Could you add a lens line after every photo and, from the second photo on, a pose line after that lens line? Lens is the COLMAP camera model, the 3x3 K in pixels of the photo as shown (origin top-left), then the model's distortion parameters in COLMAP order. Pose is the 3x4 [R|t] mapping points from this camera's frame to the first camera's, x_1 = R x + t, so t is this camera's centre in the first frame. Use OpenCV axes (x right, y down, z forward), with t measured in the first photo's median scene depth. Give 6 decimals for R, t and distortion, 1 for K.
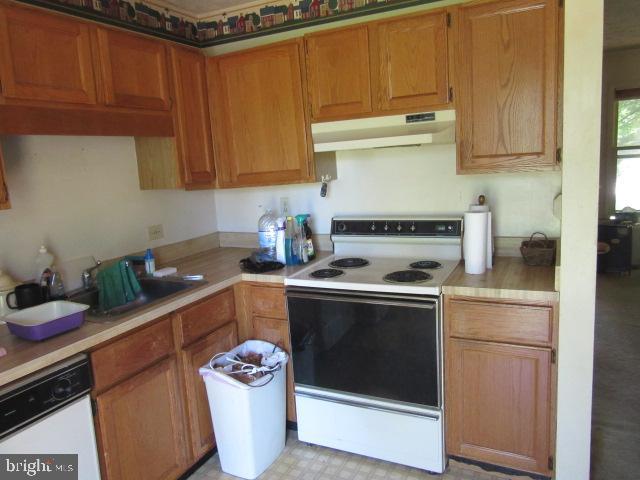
lens RADIAL K [[473.1, 0, 320.0], [0, 473.1, 240.0], [0, 0, 1]] dist [-0.040217, 0.000840]
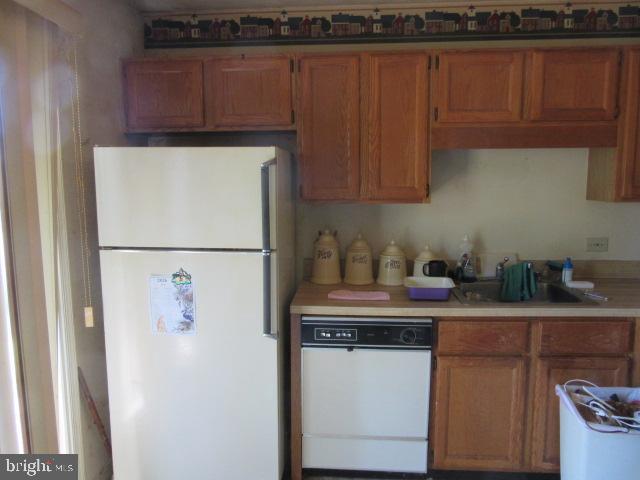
lens RADIAL K [[473.1, 0, 320.0], [0, 473.1, 240.0], [0, 0, 1]] dist [-0.040217, 0.000840]
pose [[0.352153, 0.168344, -0.920678, 0.437753], [-0.165117, 0.979437, 0.115932, -0.056983], [0.921262, 0.111194, 0.372708, 0.155130]]
